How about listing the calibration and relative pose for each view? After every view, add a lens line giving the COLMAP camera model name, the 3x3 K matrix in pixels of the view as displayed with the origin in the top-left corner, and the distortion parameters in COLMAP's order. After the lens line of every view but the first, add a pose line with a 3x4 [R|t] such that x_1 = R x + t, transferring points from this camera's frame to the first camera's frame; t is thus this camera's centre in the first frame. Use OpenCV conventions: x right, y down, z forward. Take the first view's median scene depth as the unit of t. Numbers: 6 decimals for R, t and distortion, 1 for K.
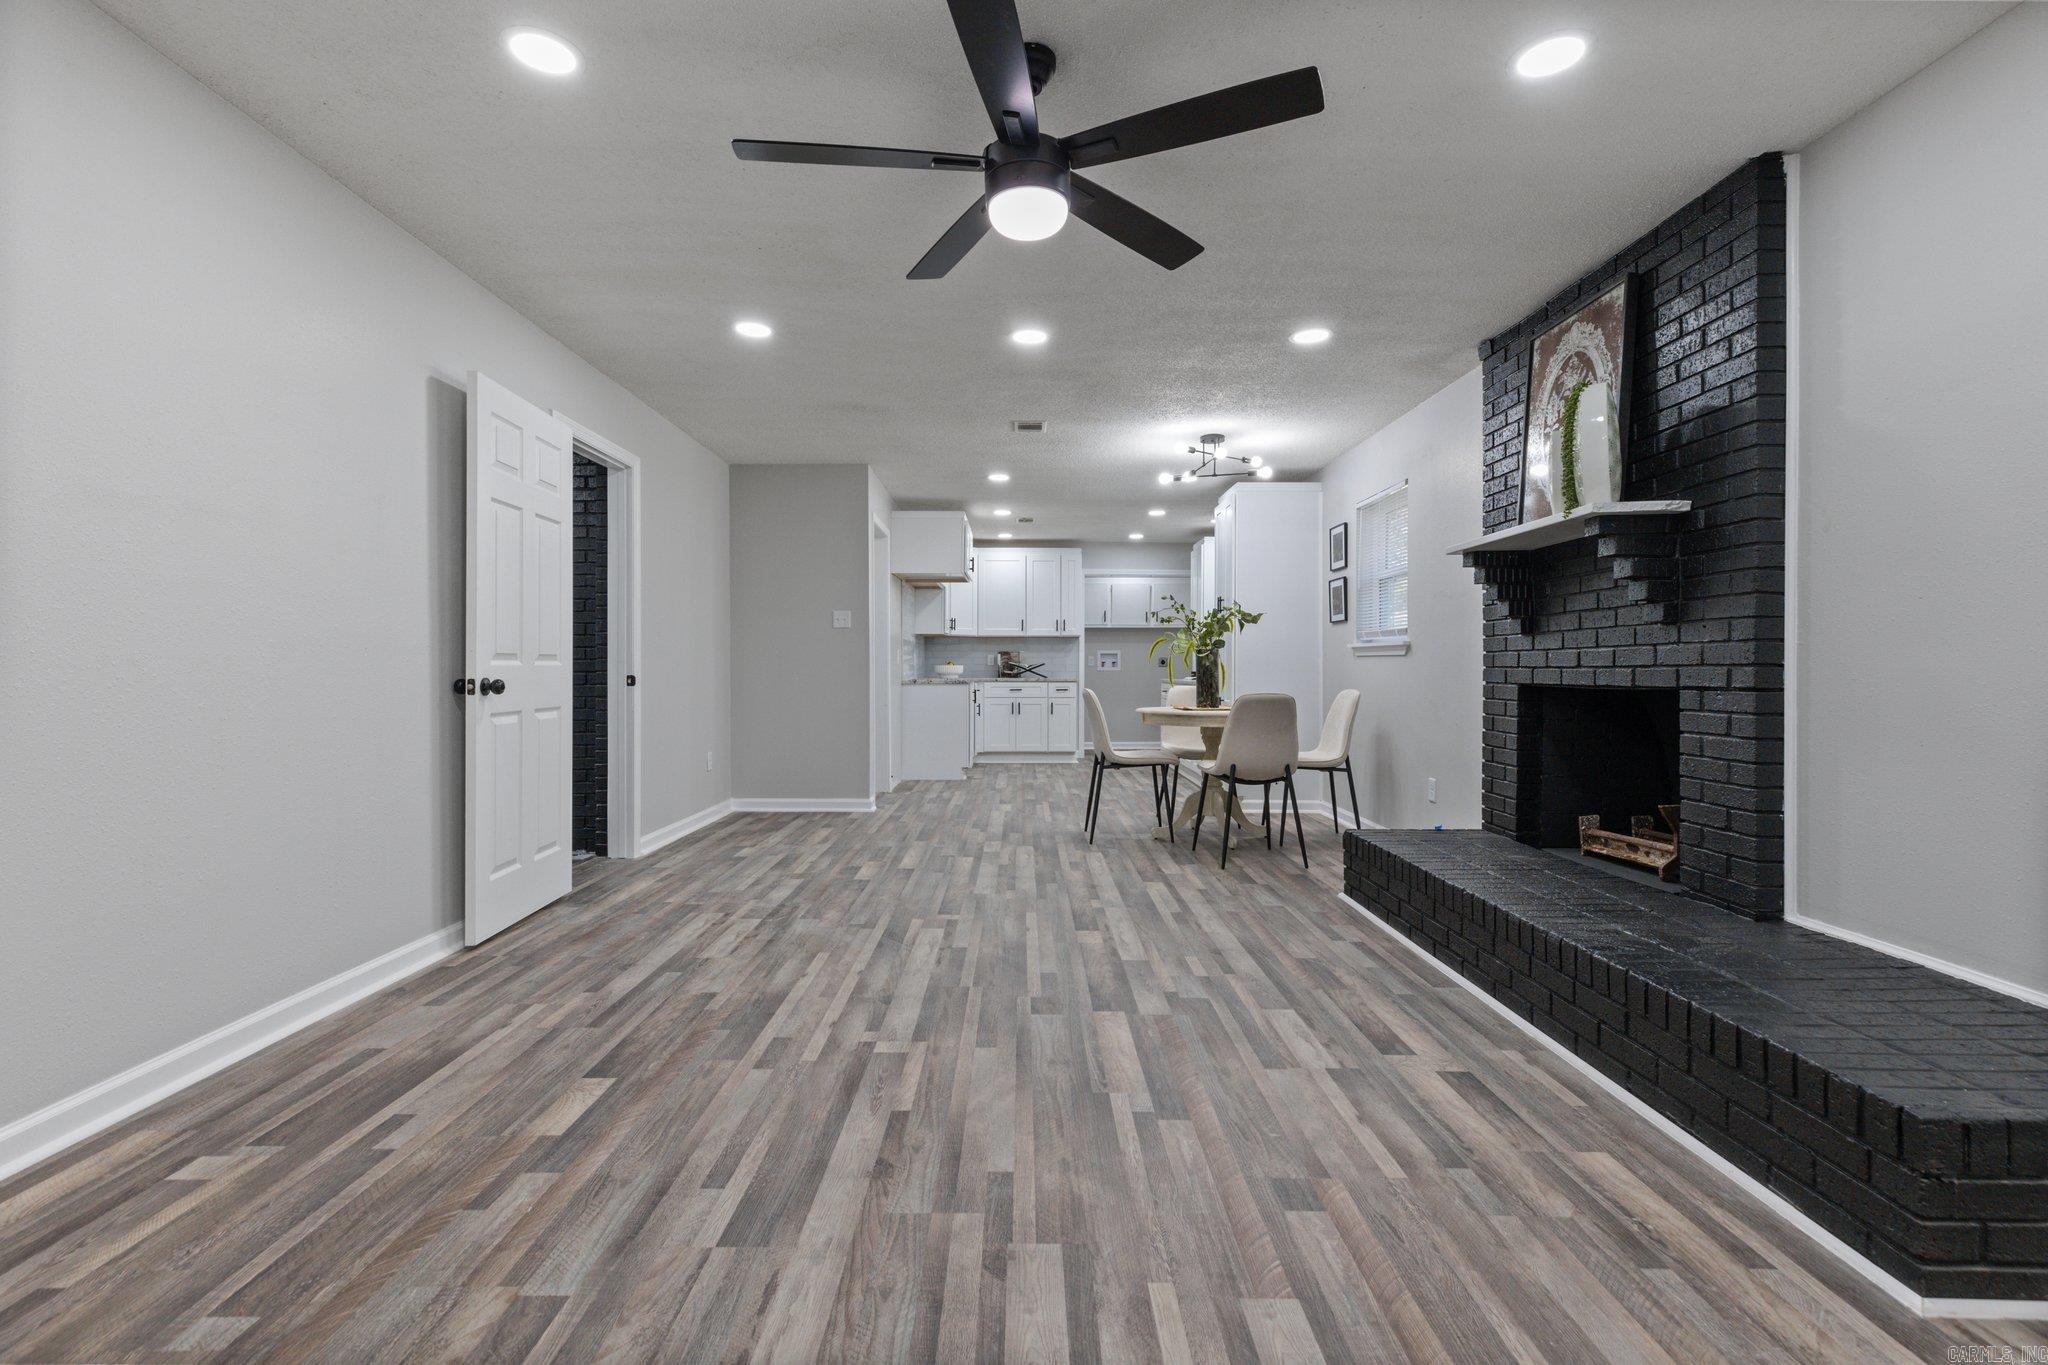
lens RADIAL K [[930.6, 0, 1025.9], [0, 930.6, 668.6], [0, 0, 1]] dist [0.007003, -0.000917]
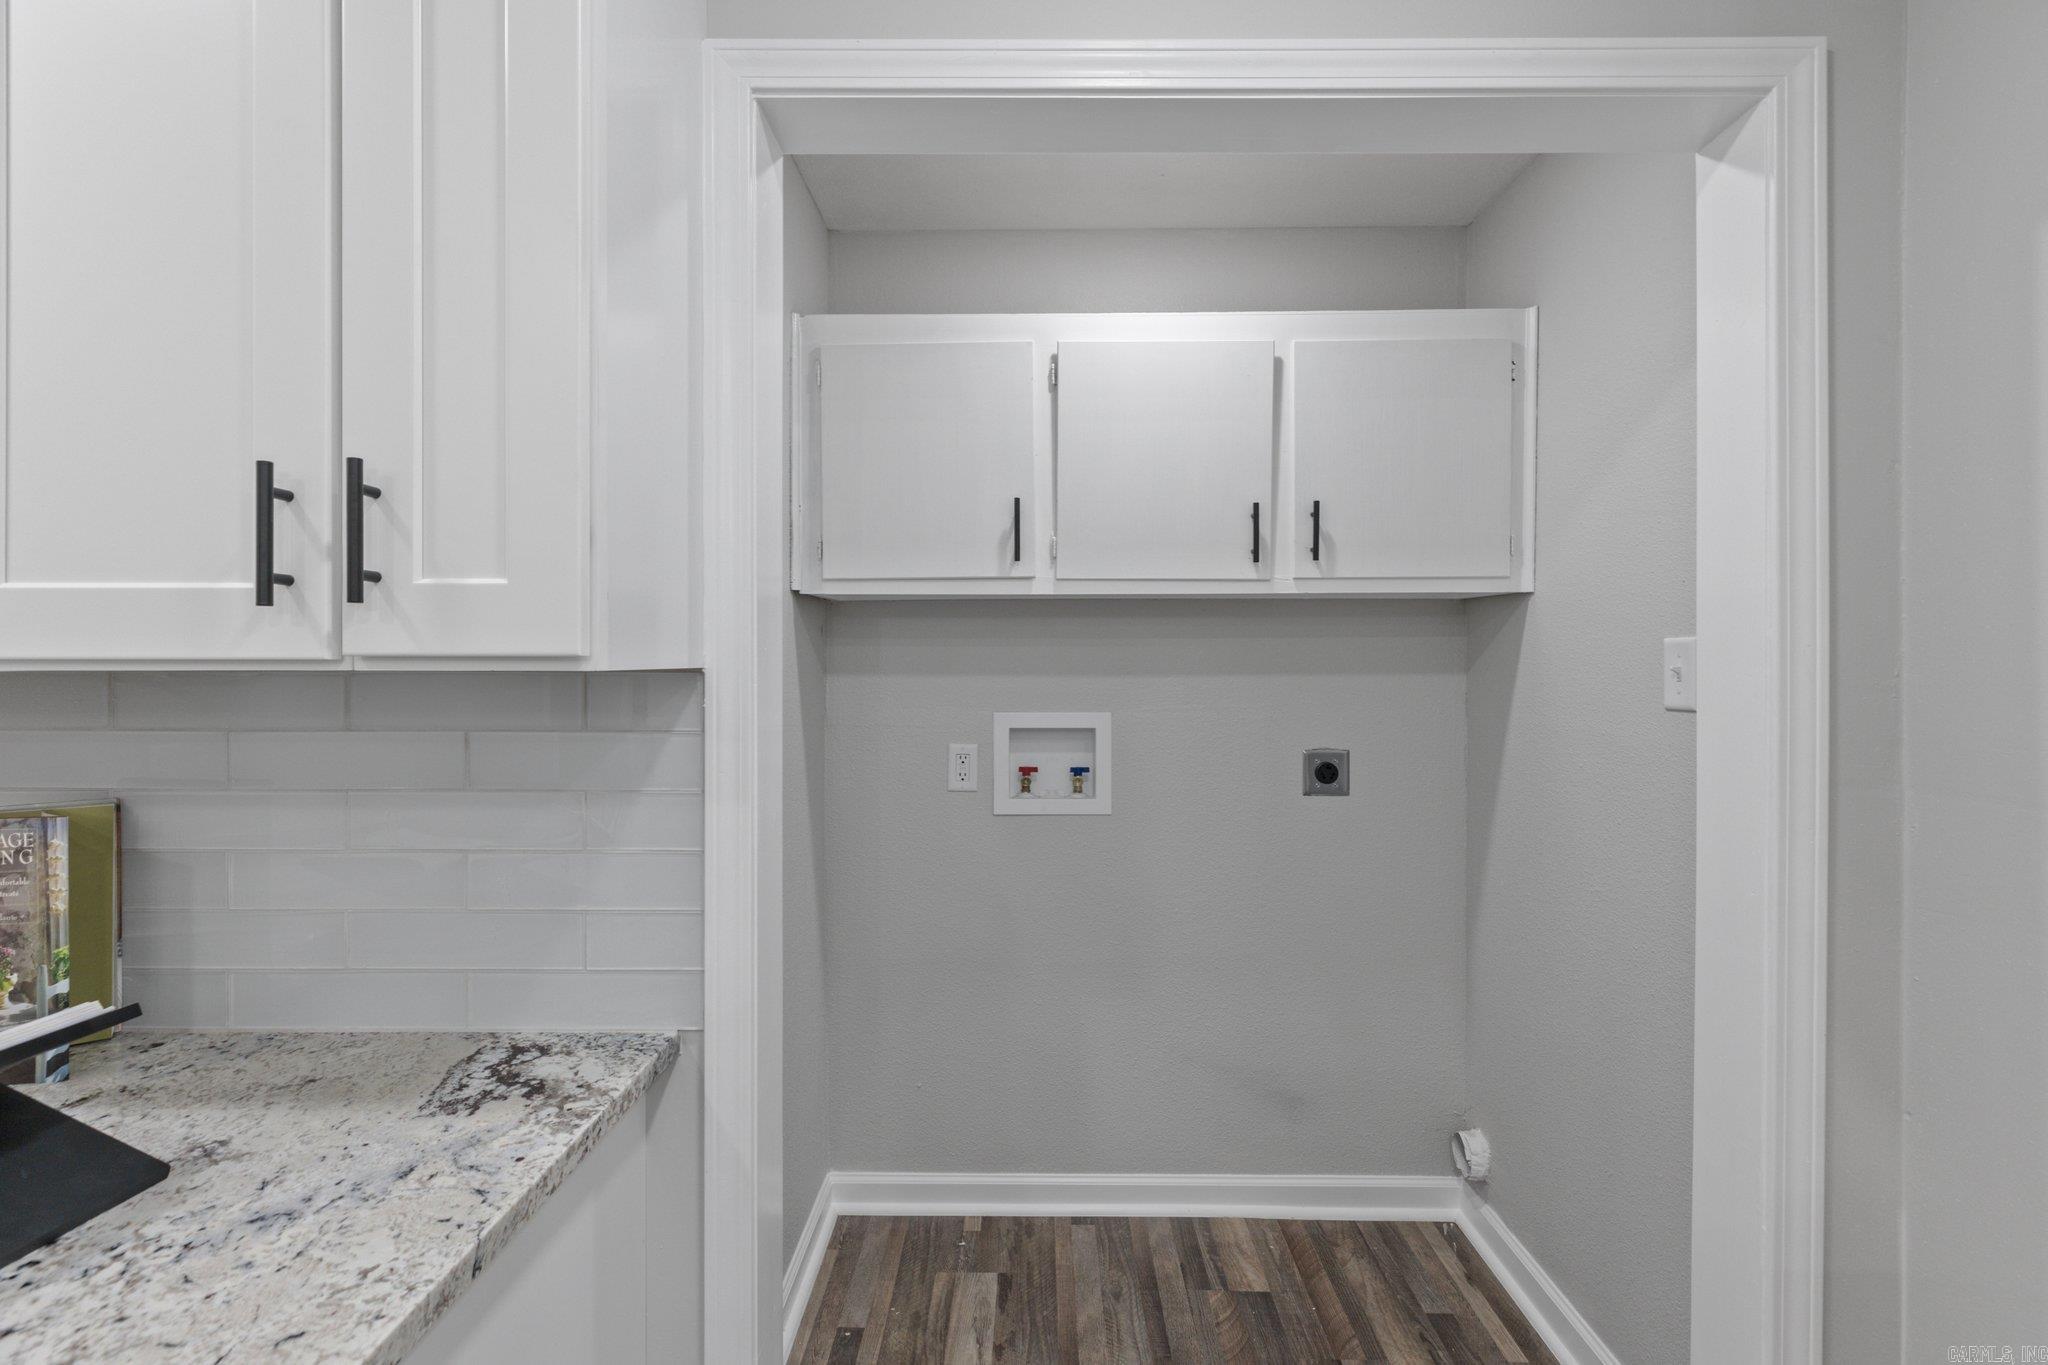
lens RADIAL K [[930.6, 0, 1025.9], [0, 930.6, 668.6], [0, 0, 1]] dist [0.007003, -0.000917]
pose [[0.999891, -0.001015, -0.014758, 0.328969], [0.001164, 0.999948, 0.010082, -0.117723], [0.014747, -0.010098, 0.999840, 3.042617]]
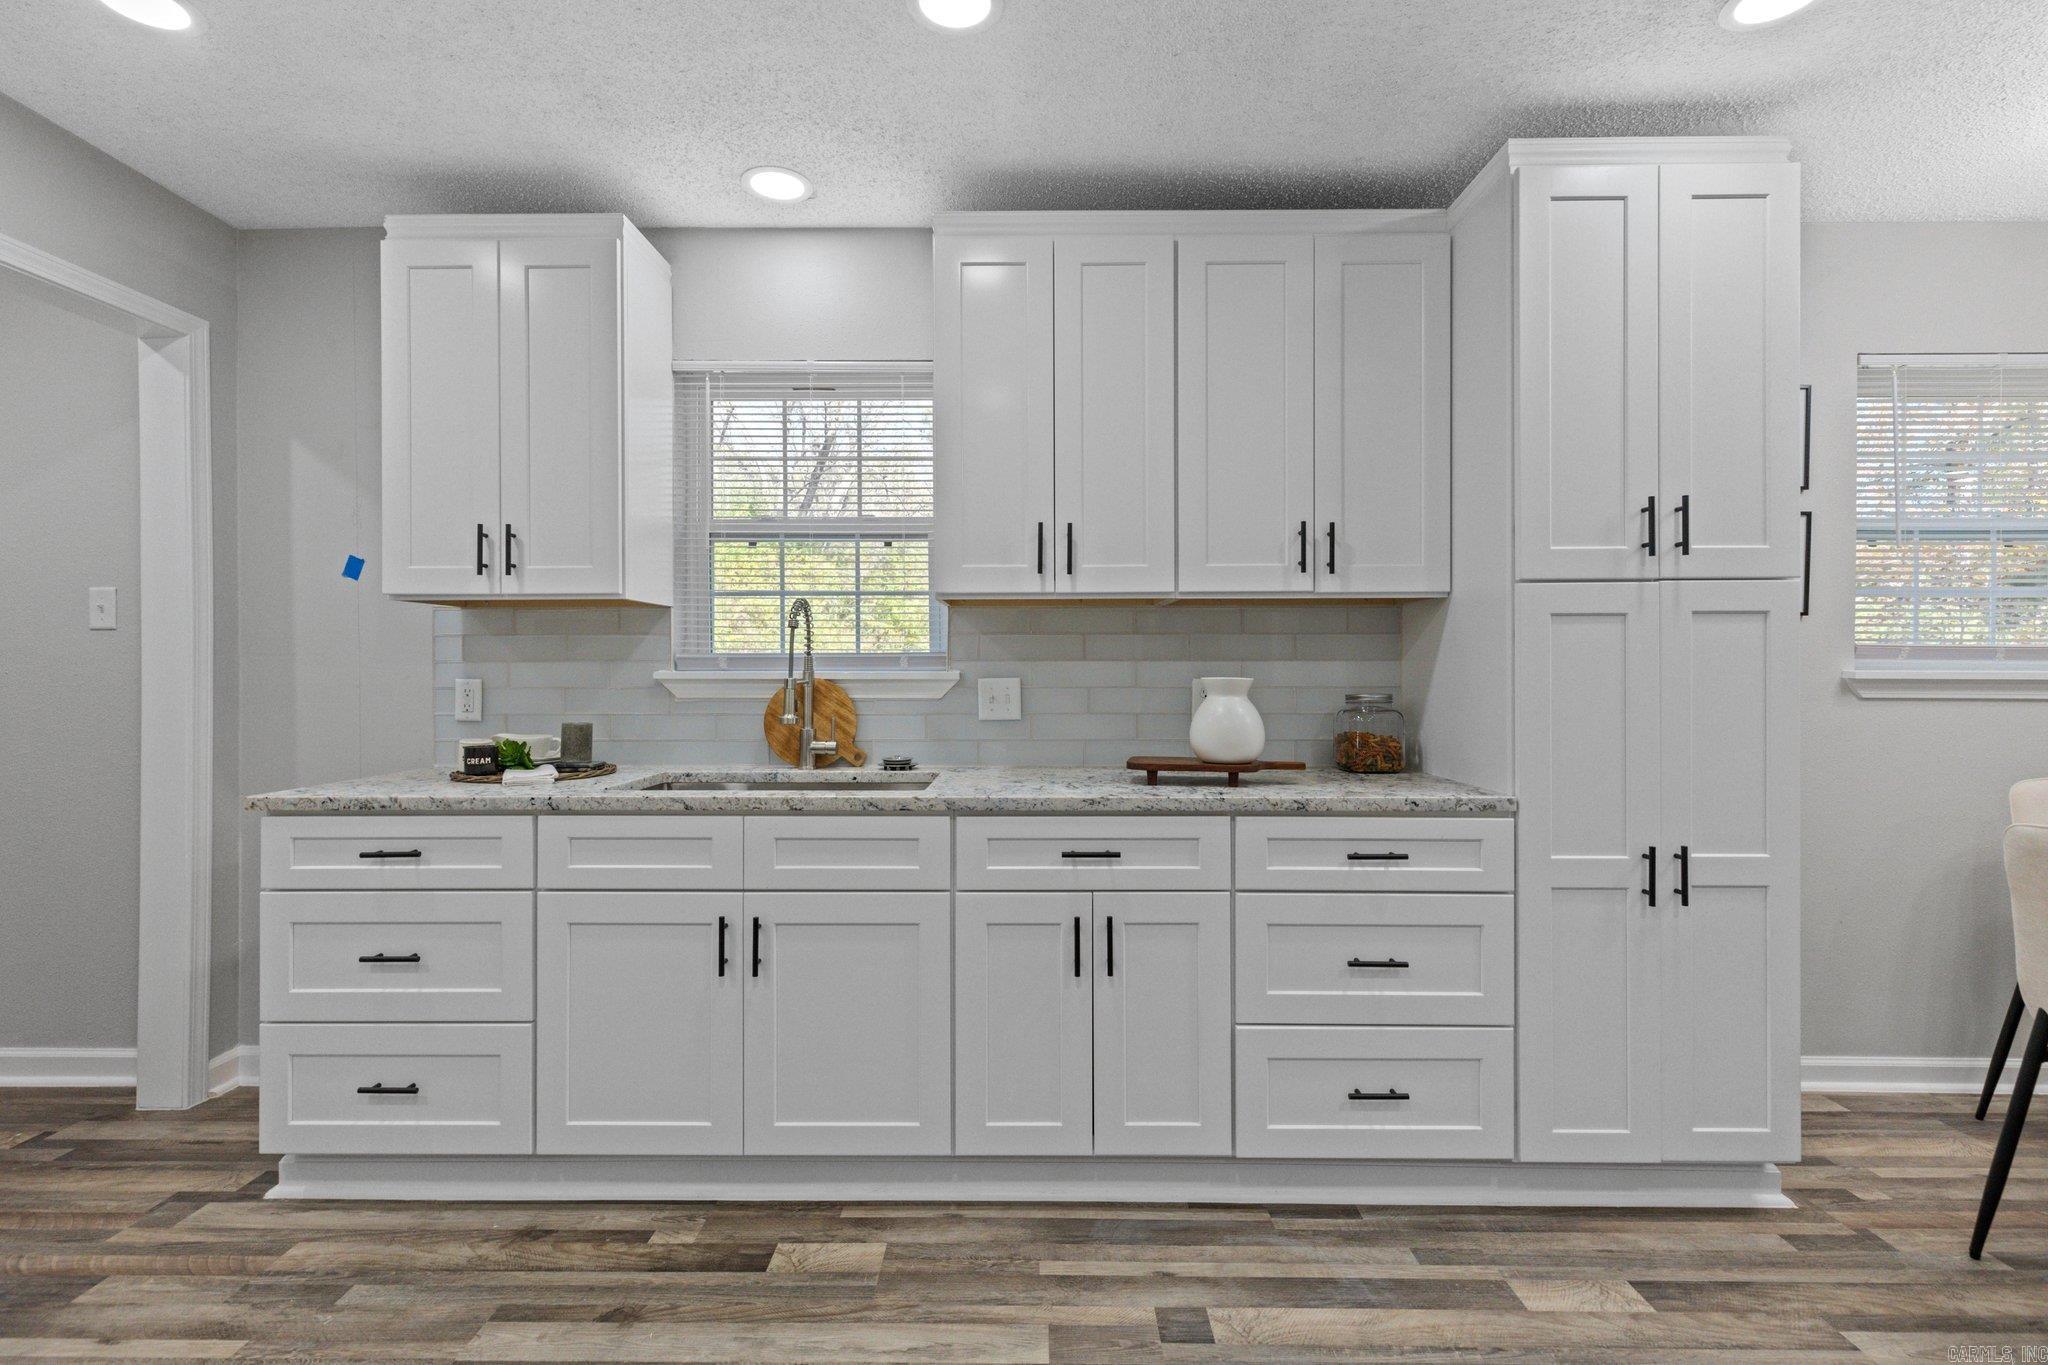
lens RADIAL K [[926.9, 0, 1024.8], [0, 926.9, 665.4], [0, 0, 1]] dist [0.003980, -0.000711]
pose [[0.014089, -0.005408, 0.999886, -0.182356], [0.000034, 0.999985, 0.005408, -0.060583], [-0.999901, -0.000042, 0.014089, 2.678722]]
